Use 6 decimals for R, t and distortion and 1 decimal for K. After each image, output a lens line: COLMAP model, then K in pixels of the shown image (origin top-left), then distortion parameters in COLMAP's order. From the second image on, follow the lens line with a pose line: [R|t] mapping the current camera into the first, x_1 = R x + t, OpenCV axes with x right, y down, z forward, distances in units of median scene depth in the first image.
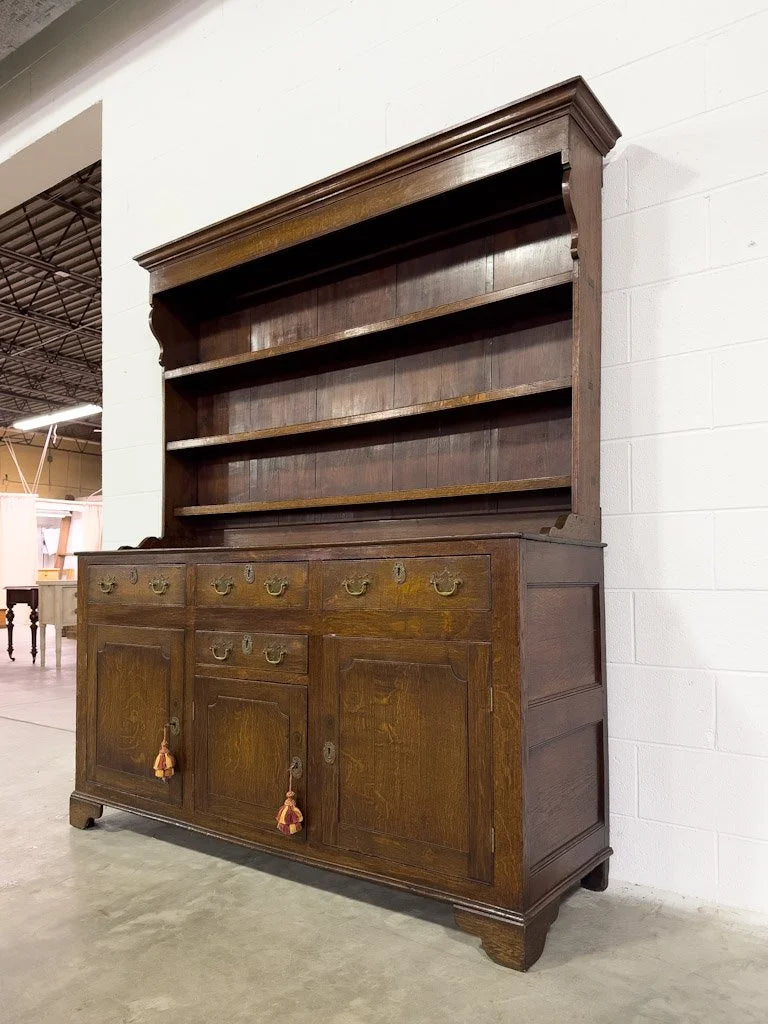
lens RADIAL K [[744.4, 0, 398.3], [0, 744.4, 566.0], [0, 0, 1]] dist [0.033337, -0.025255]
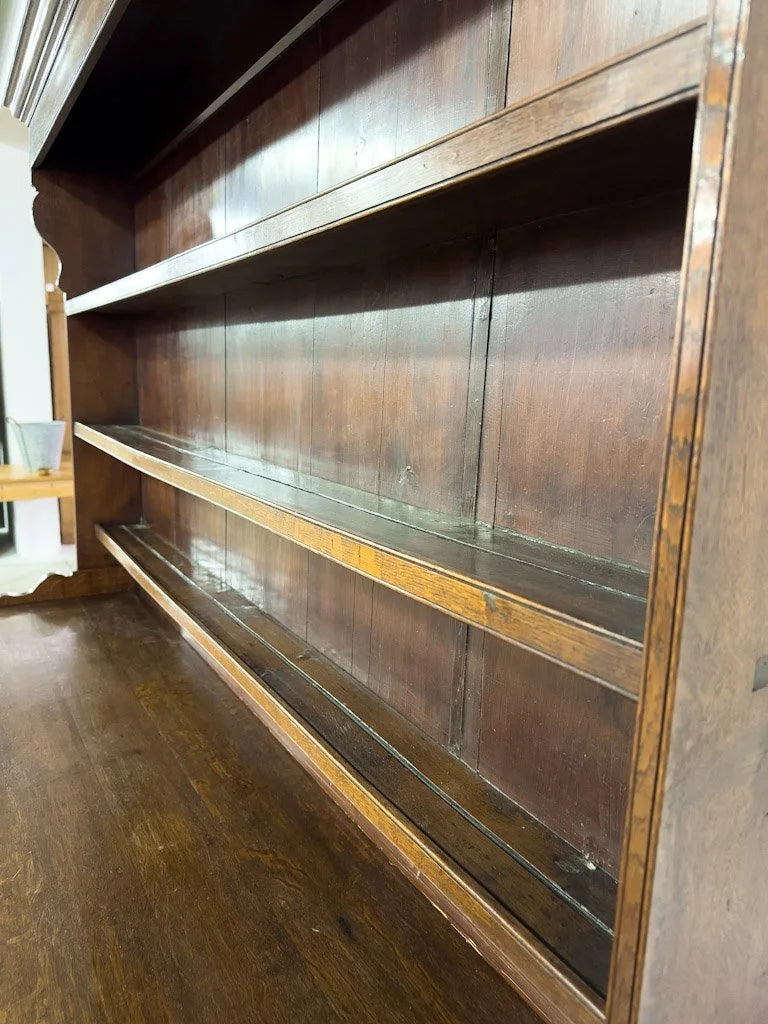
lens RADIAL K [[744.4, 0, 372.8], [0, 744.4, 507.9], [0, 0, 1]] dist [0.033337, -0.025255]
pose [[0.914051, 0.098551, -0.393445, 0.232917], [-0.030668, 0.984048, 0.175240, -0.307534], [0.404438, -0.148112, 0.902492, 0.784830]]
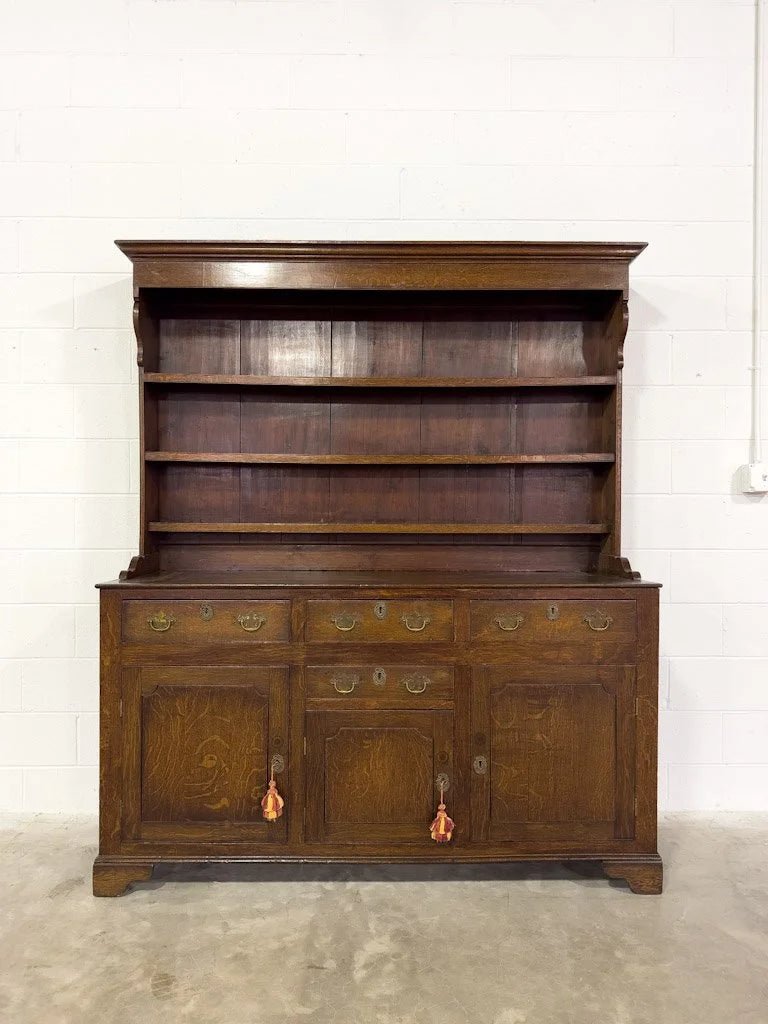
lens RADIAL K [[704.7, 0, 377.0], [0, 704.7, 517.1], [0, 0, 1]] dist [0.019670, -0.014191]
pose [[0.813270, 0.000253, 0.581886, -0.850802], [-0.015535, 0.999653, 0.021278, -0.157234], [-0.581679, -0.026344, 0.812992, 0.191653]]
